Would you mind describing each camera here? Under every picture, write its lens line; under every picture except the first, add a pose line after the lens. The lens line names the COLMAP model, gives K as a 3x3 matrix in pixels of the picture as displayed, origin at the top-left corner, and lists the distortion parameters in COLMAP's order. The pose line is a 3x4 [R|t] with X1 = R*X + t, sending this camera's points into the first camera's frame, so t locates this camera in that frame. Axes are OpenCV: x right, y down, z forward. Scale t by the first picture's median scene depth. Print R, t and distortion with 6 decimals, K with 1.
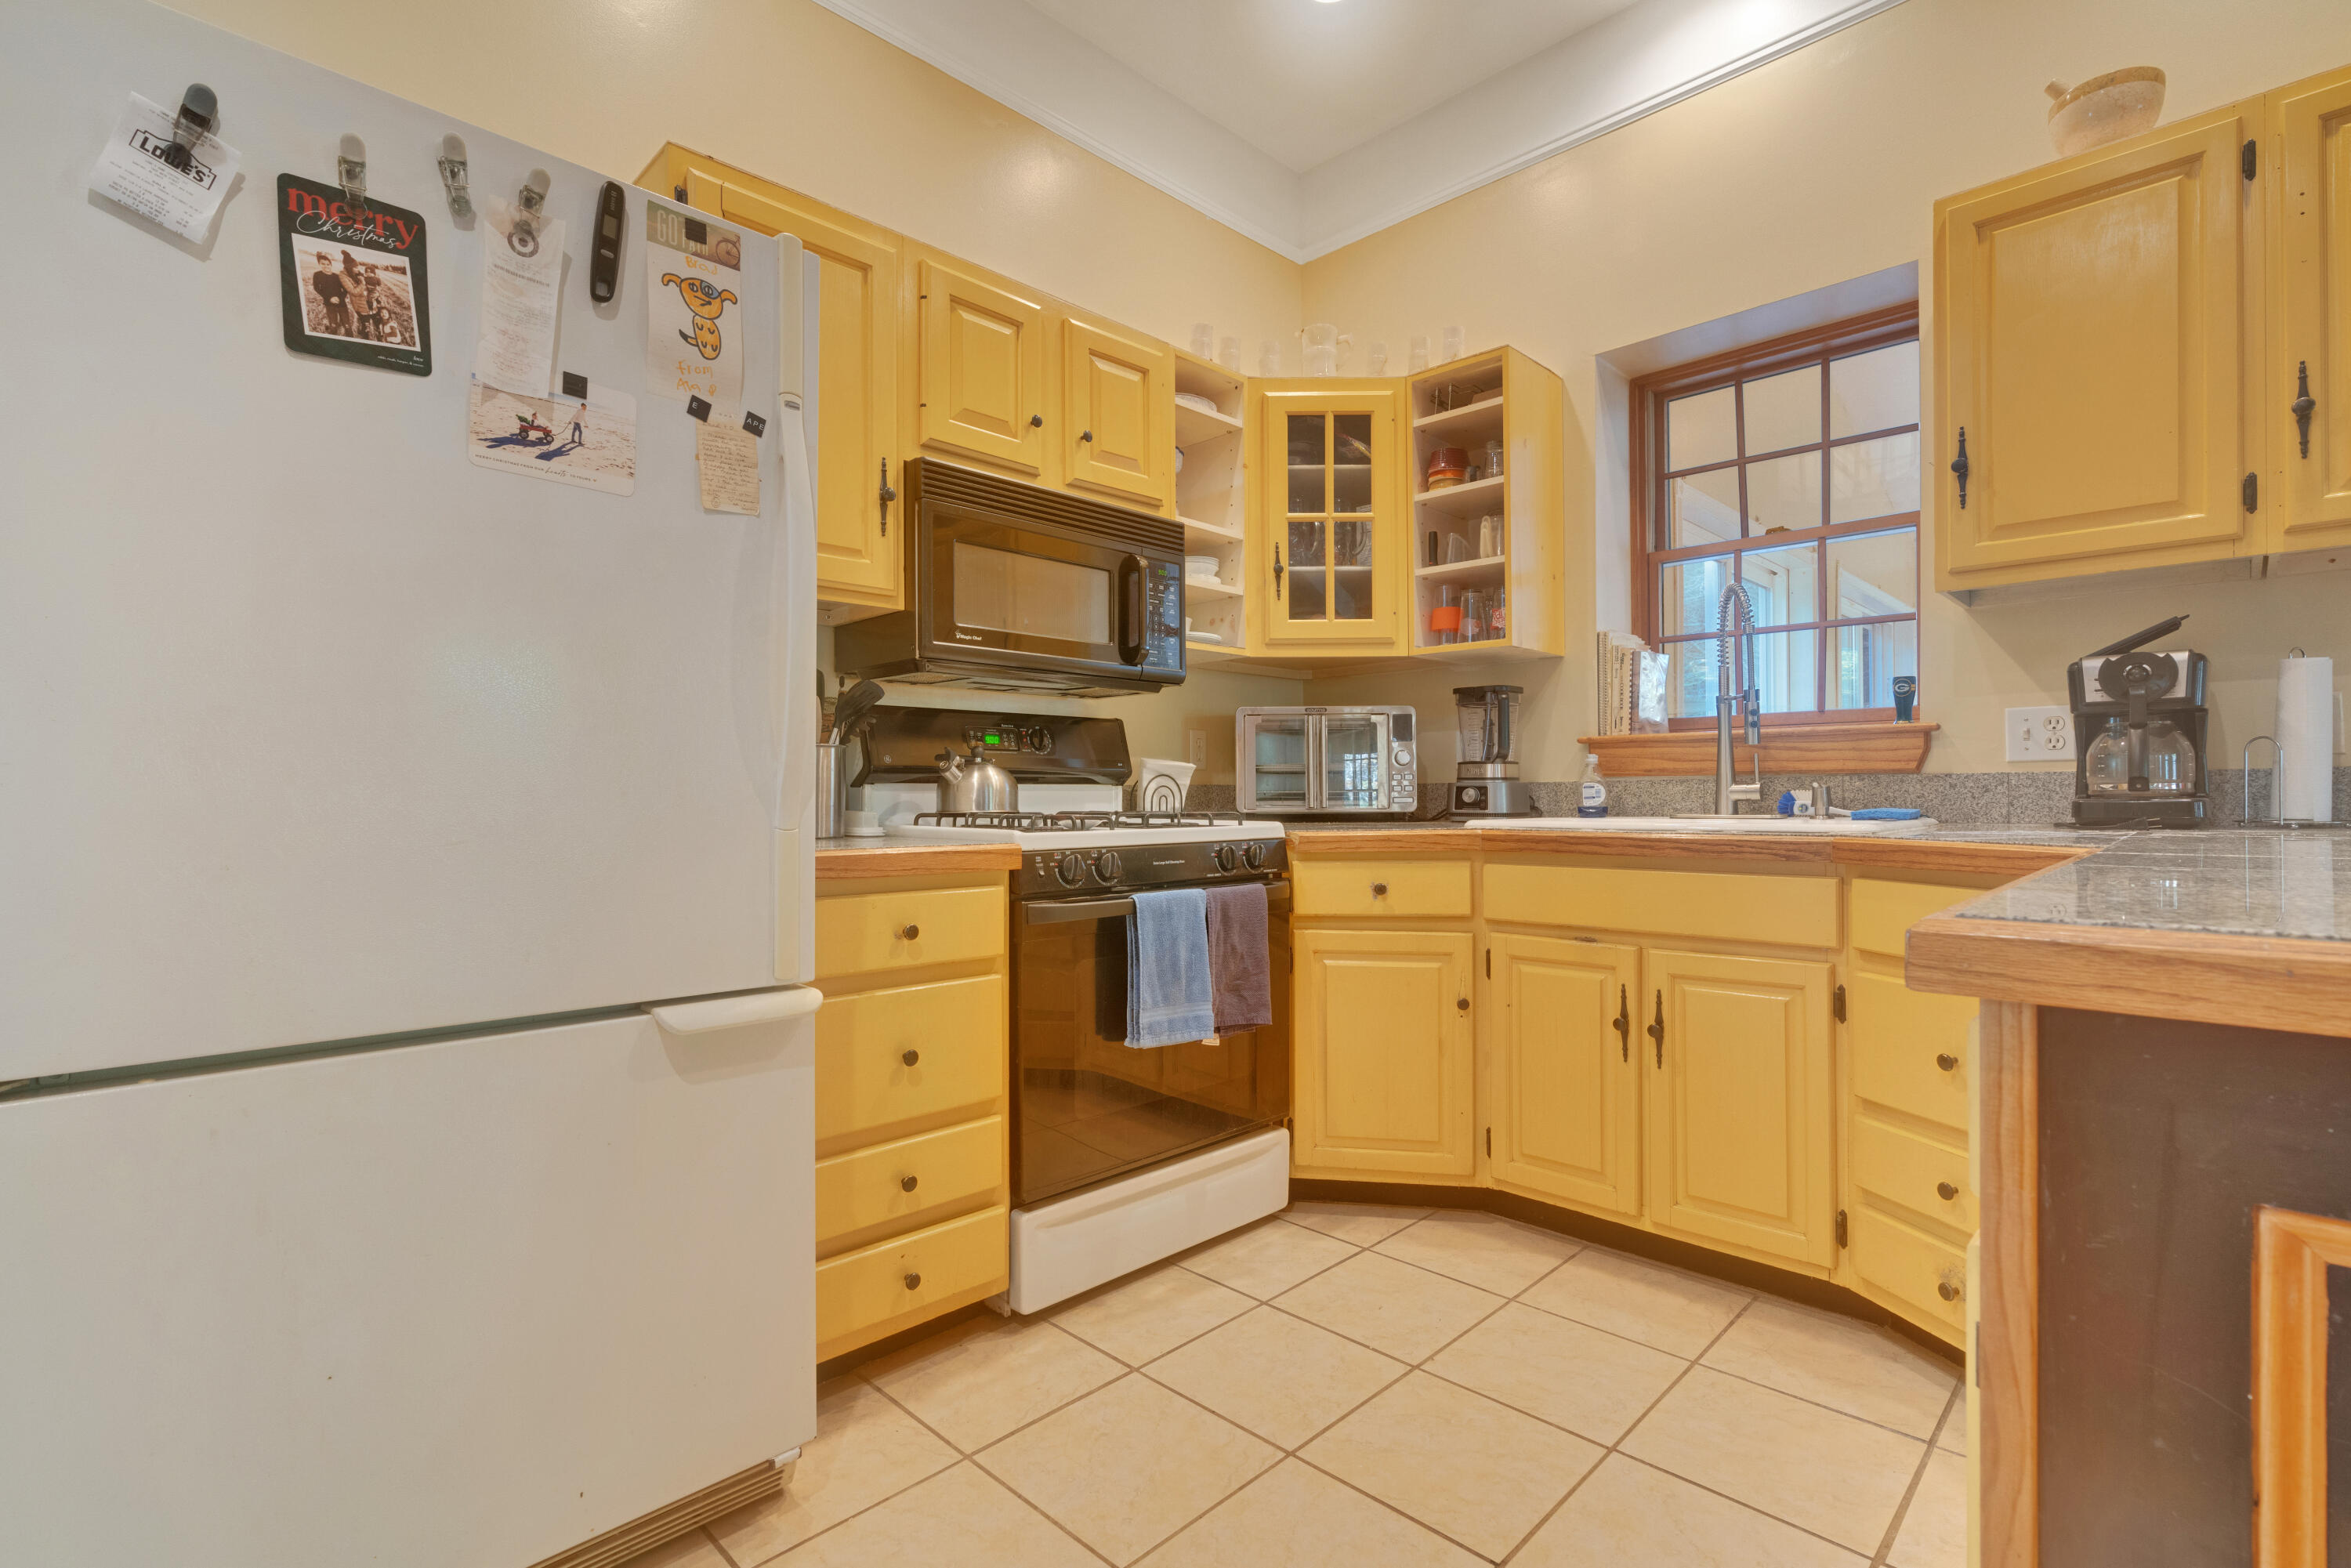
lens RADIAL K [[1076.0, 0, 1175.5], [0, 1076.0, 784.0], [0, 0, 1]] dist [-0.000426, 0.000239]
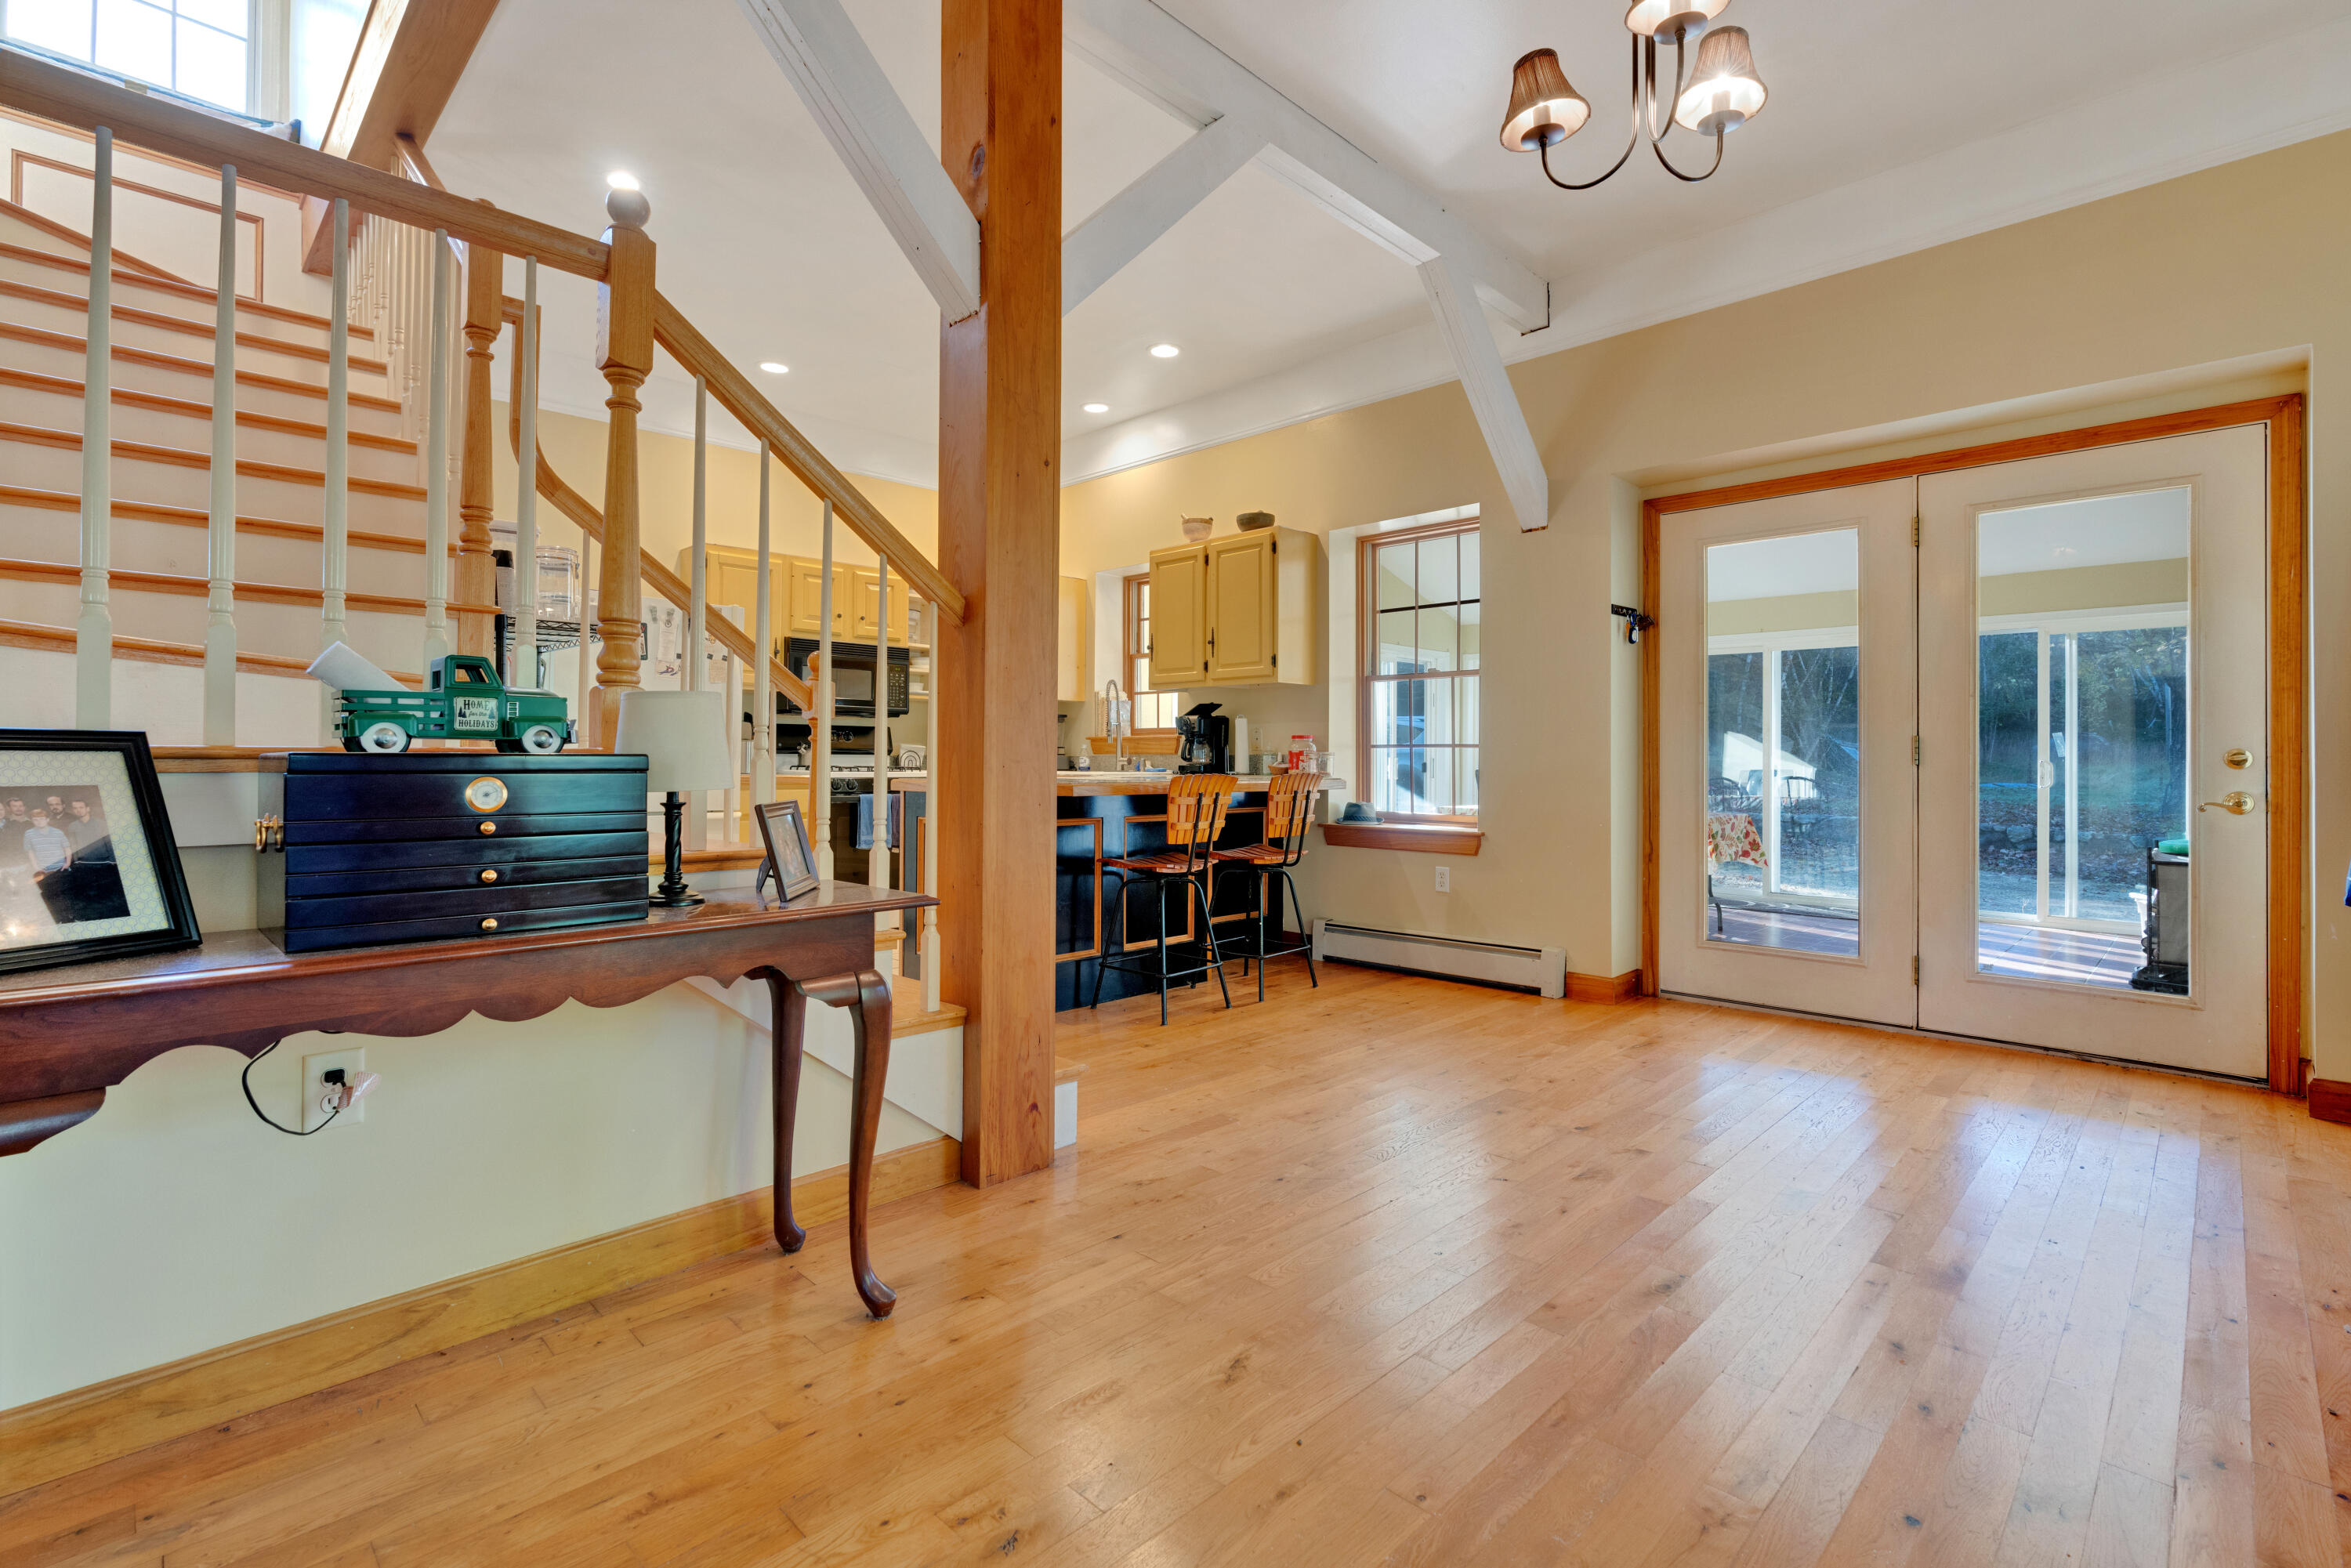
lens RADIAL K [[1068.6, 0, 1181.9], [0, 1068.6, 754.4], [0, 0, 1]] dist [0.000415, 0.000087]
pose [[0.999931, 0.011247, 0.003495, 0.850175], [-0.011250, 0.999936, 0.000928, -0.015341], [-0.003484, -0.000967, 0.999993, -1.946994]]
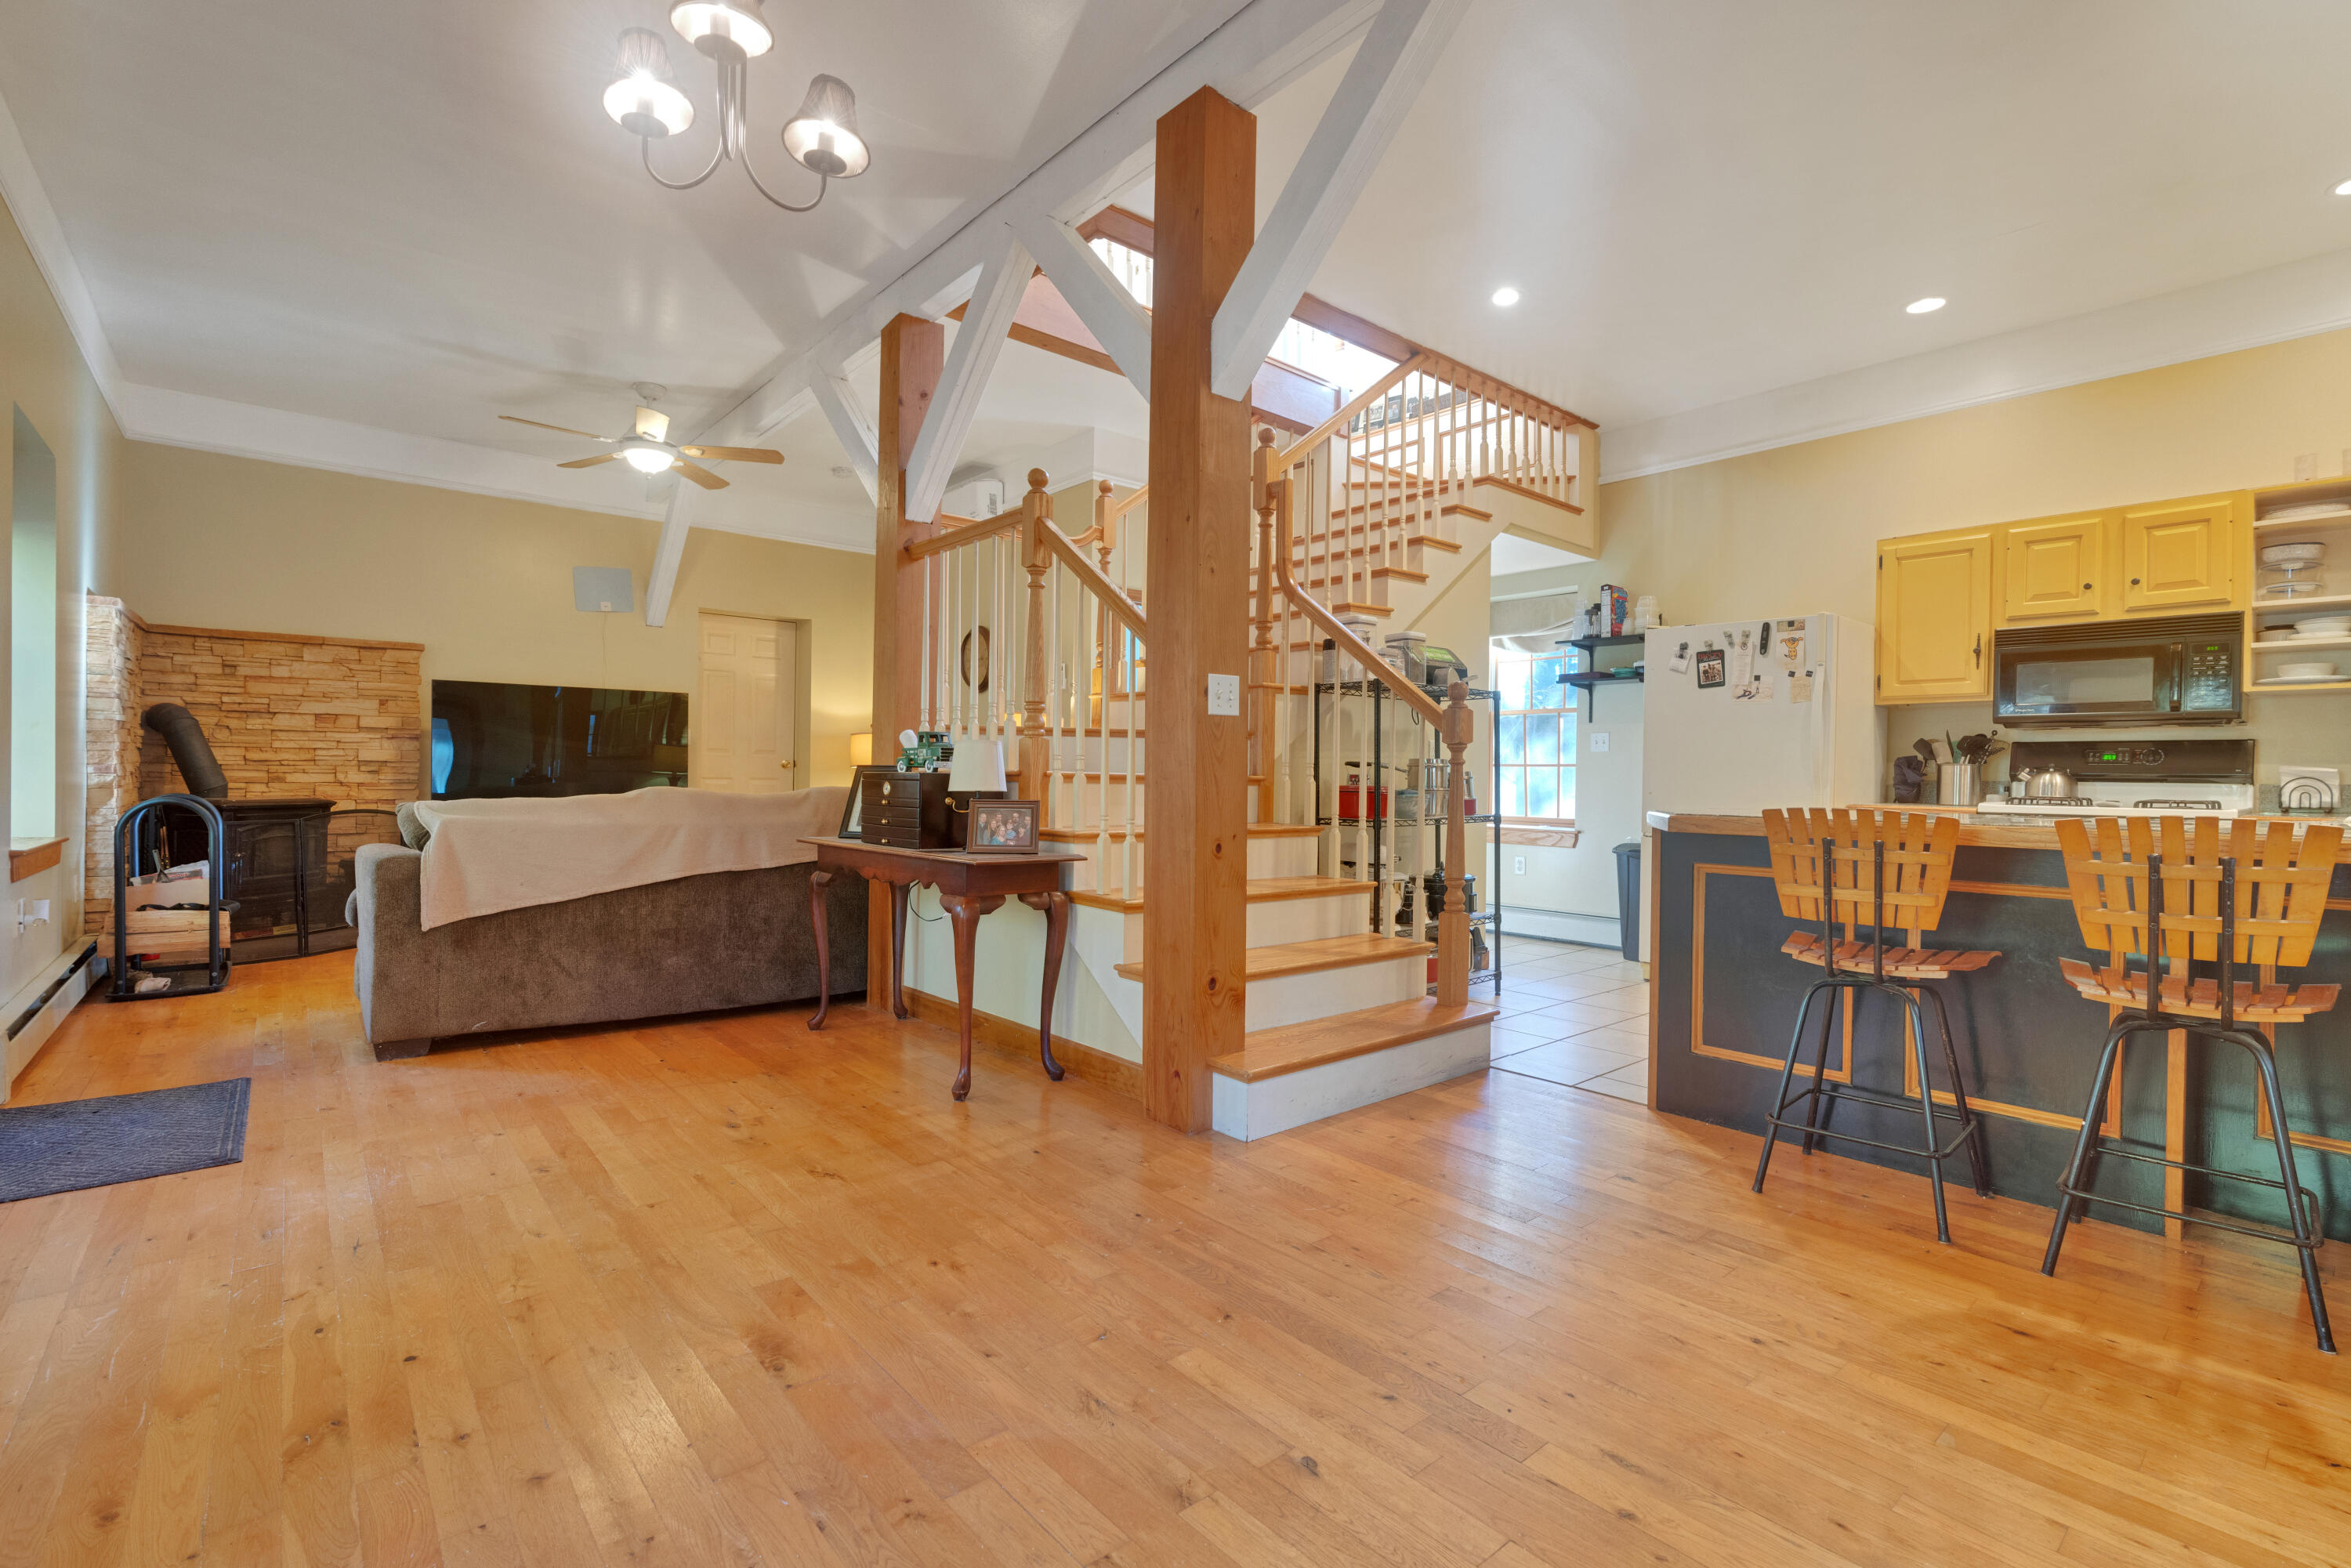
lens RADIAL K [[1048.4, 0, 1175.5], [0, 1048.4, 784.0], [0, 0, 1]] dist [-0.001988, -0.000086]
pose [[-0.074518, 0.011016, -0.997159, 2.173007], [-0.004330, 0.999926, 0.011370, -0.012058], [0.997210, 0.005165, -0.074465, -0.526114]]
